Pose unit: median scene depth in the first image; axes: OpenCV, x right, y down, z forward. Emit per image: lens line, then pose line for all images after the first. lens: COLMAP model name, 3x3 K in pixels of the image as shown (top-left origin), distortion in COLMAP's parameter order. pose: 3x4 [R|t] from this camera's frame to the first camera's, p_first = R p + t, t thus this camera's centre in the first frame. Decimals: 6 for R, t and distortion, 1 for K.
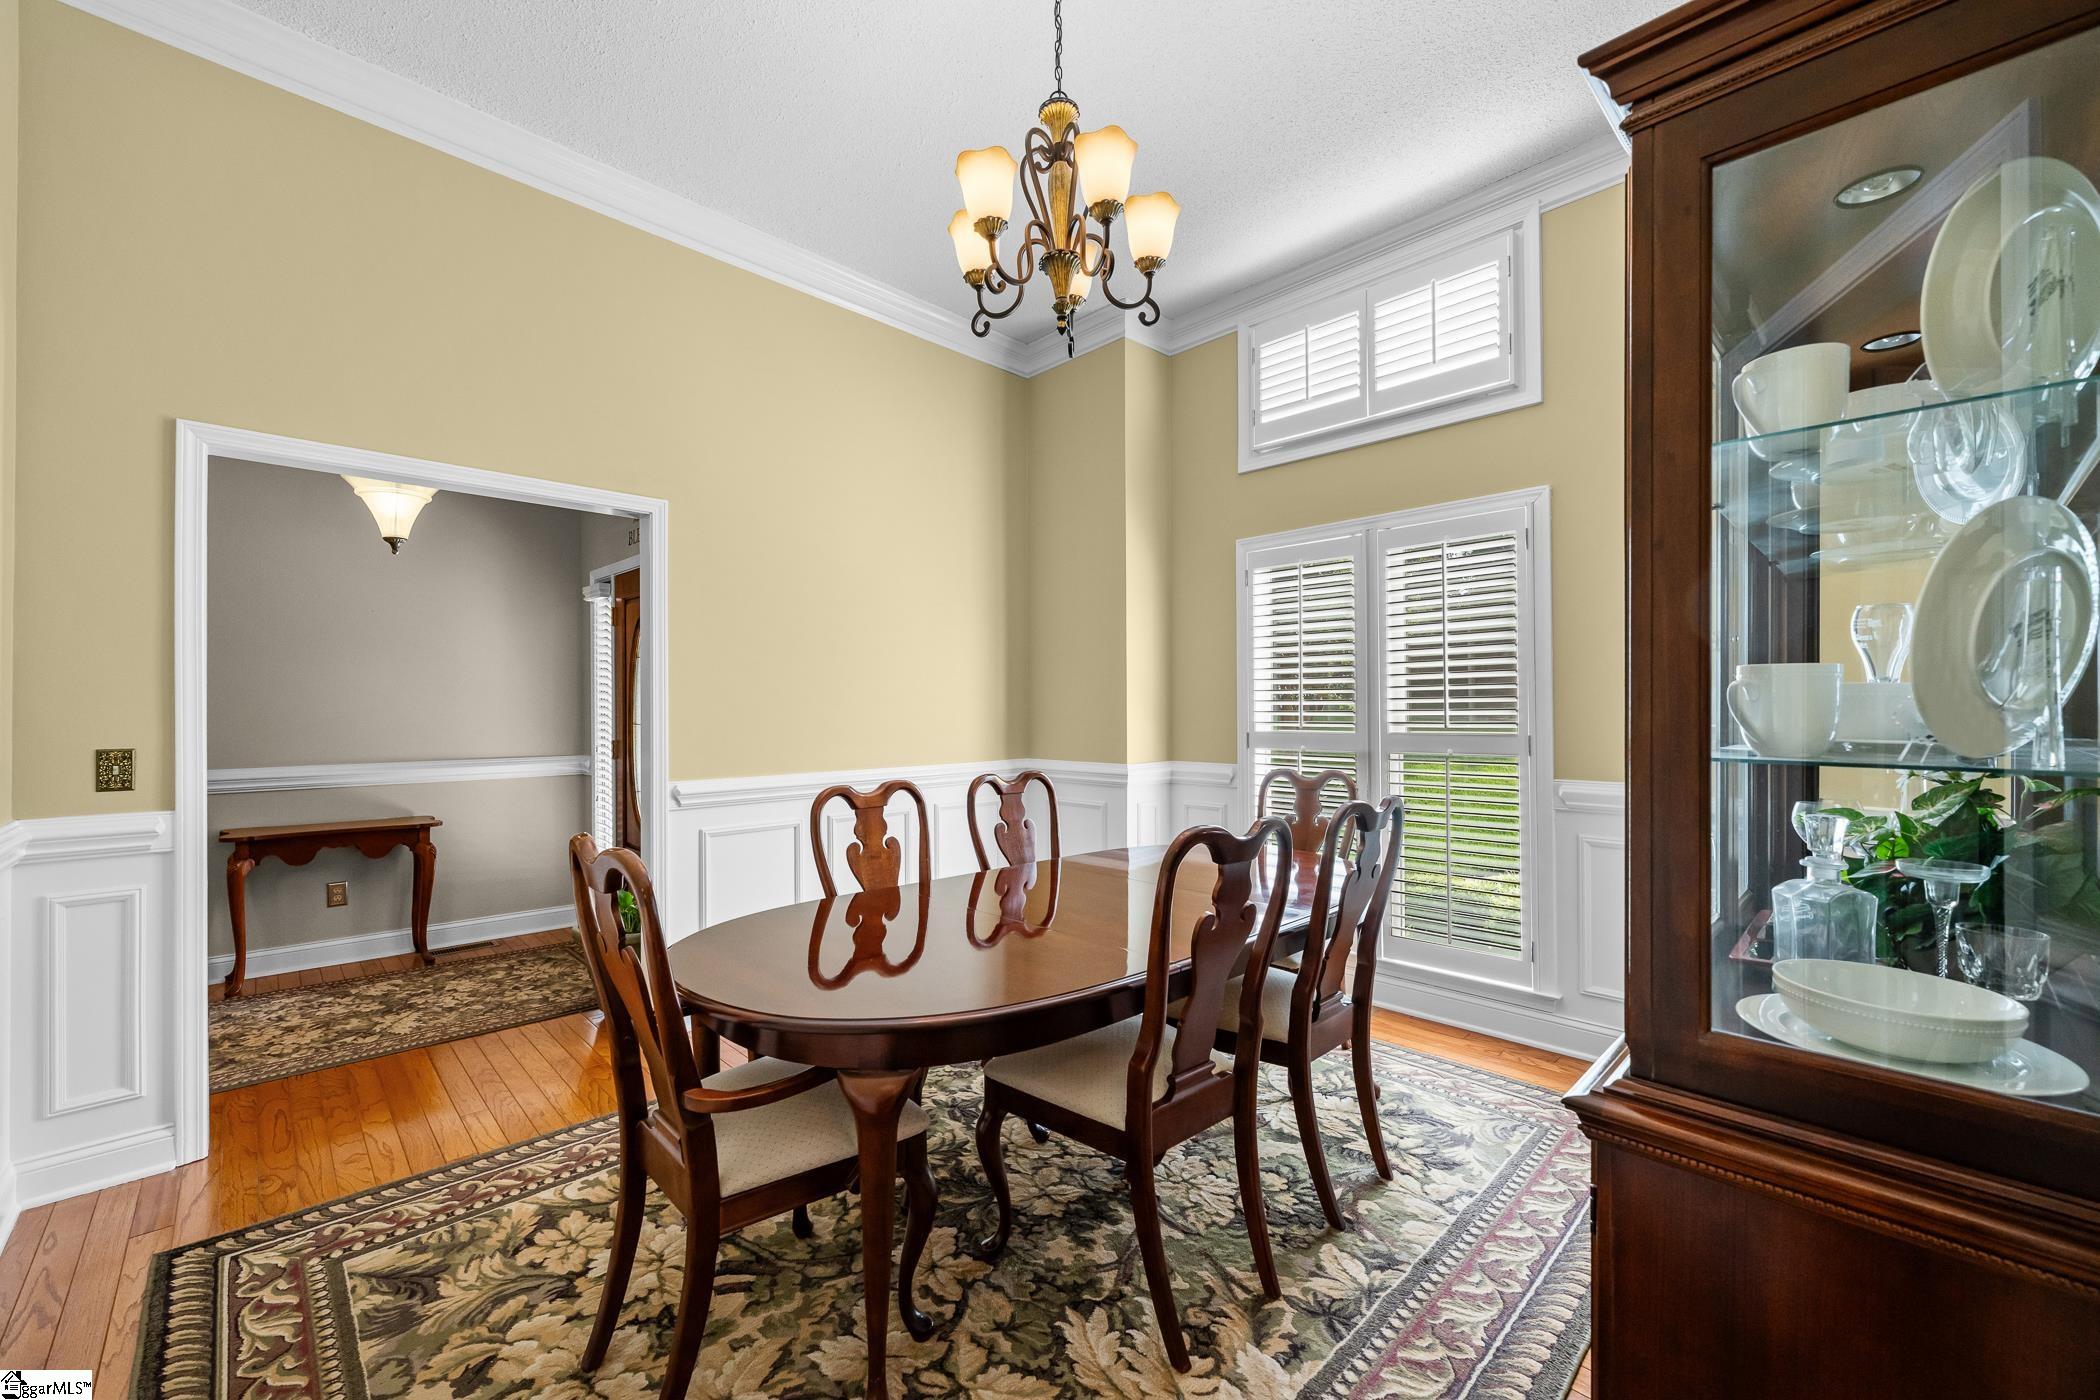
lens RADIAL K [[830.9, 0, 1048.7], [0, 830.9, 696.5], [0, 0, 1]] dist [0.000189, -0.000034]
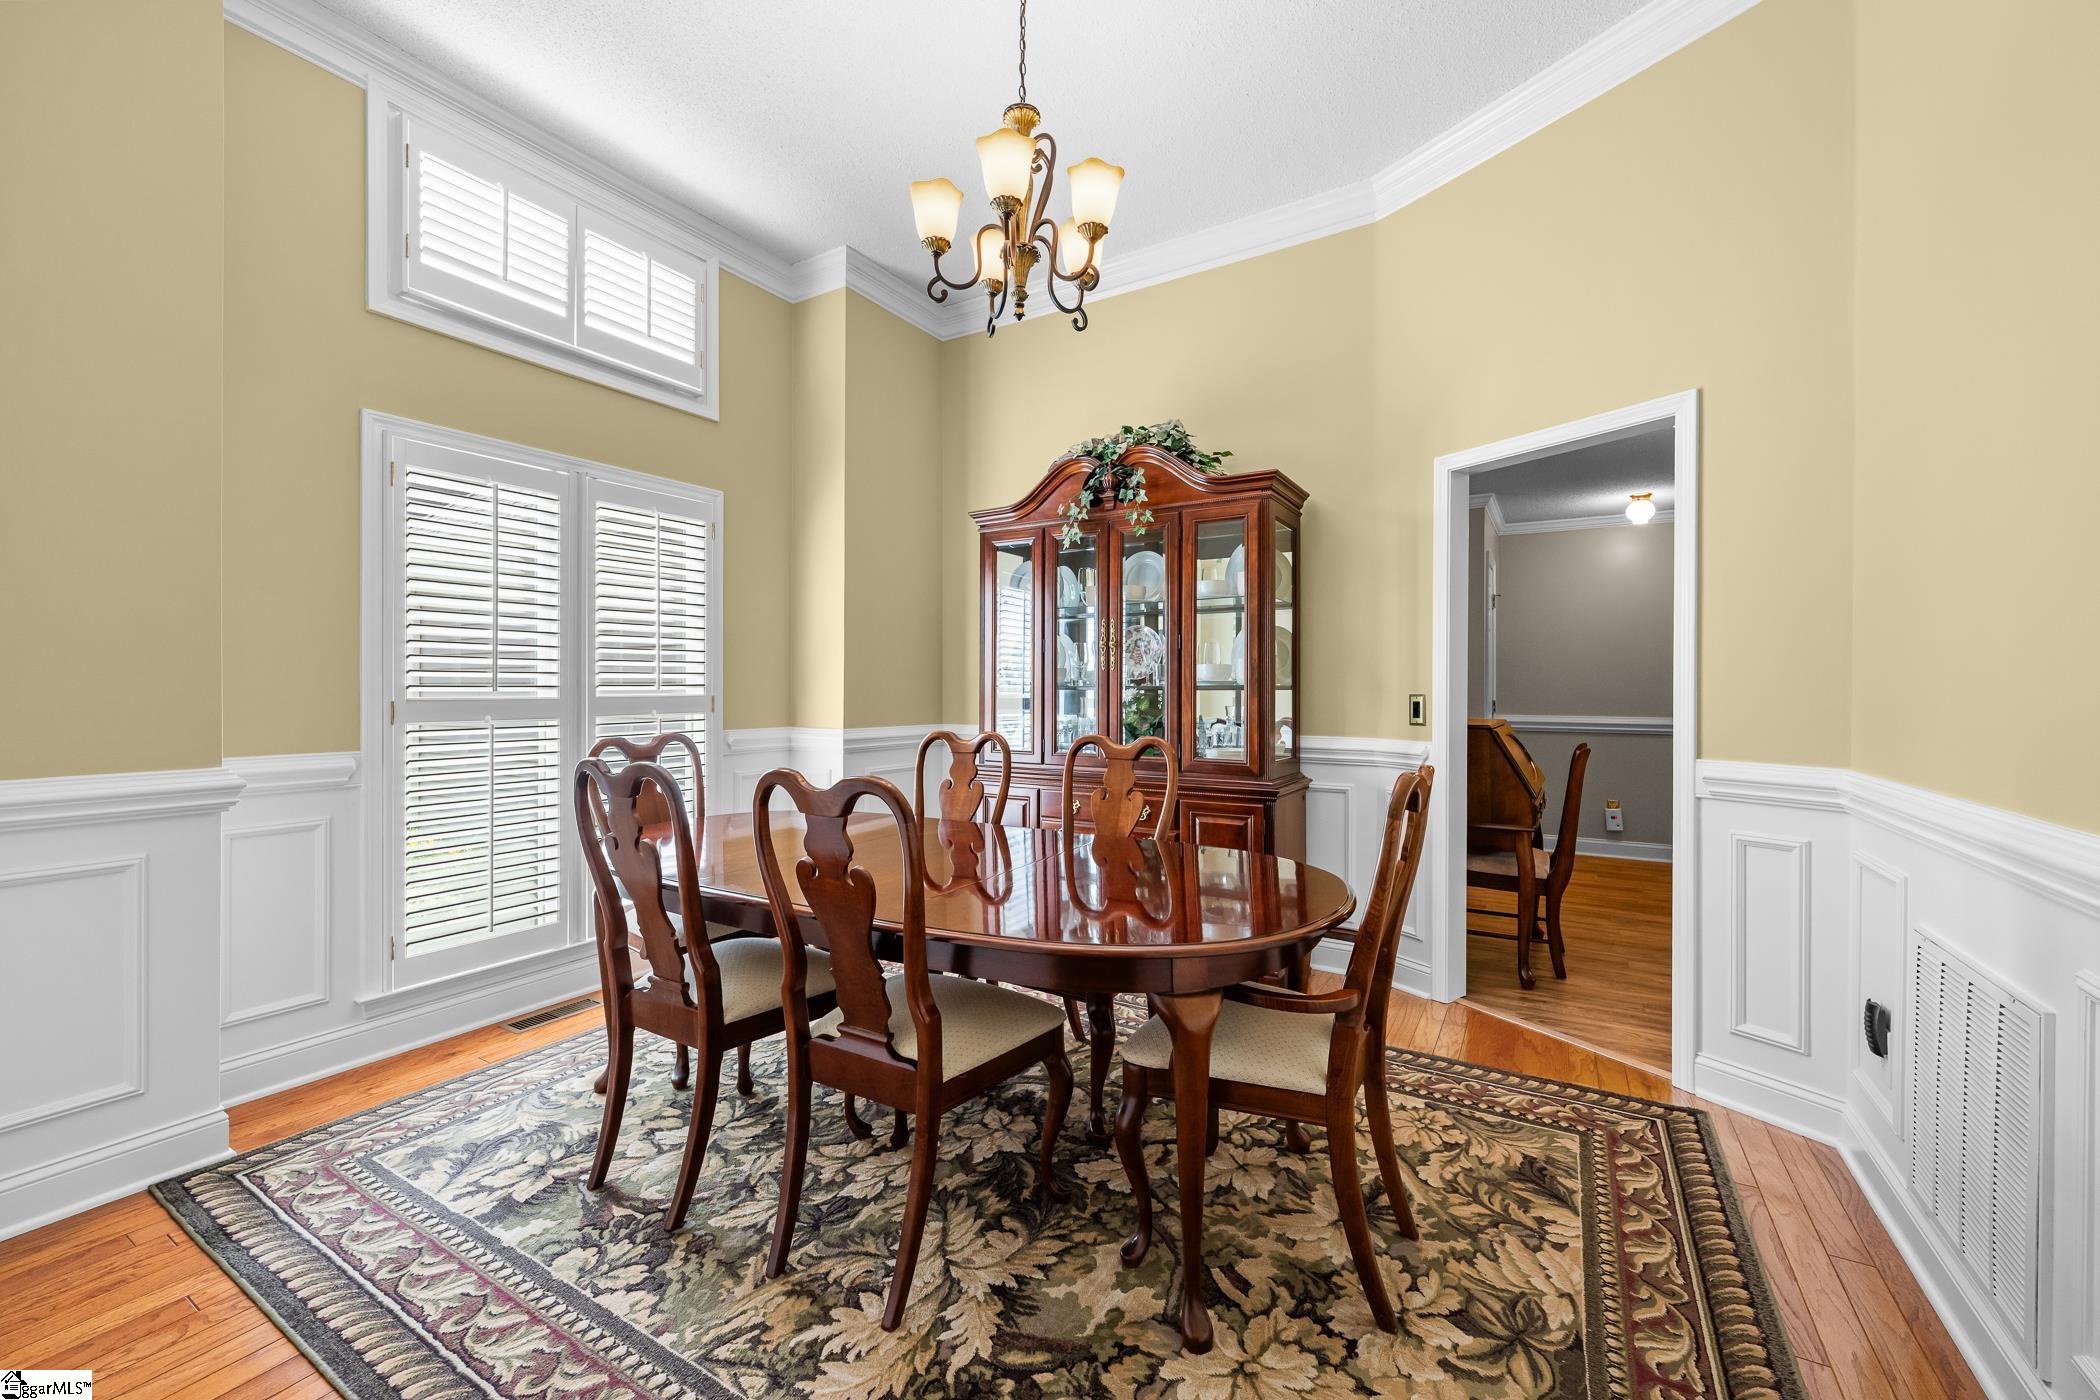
lens RADIAL K [[830.9, 0, 1048.7], [0, 830.9, 696.5], [0, 0, 1]] dist [0.000189, -0.000034]
pose [[-0.251846, -0.006136, 0.967748, -0.813287], [-0.012664, 0.999915, 0.003045, 0.042309], [-0.967685, -0.011489, -0.251902, 0.962101]]
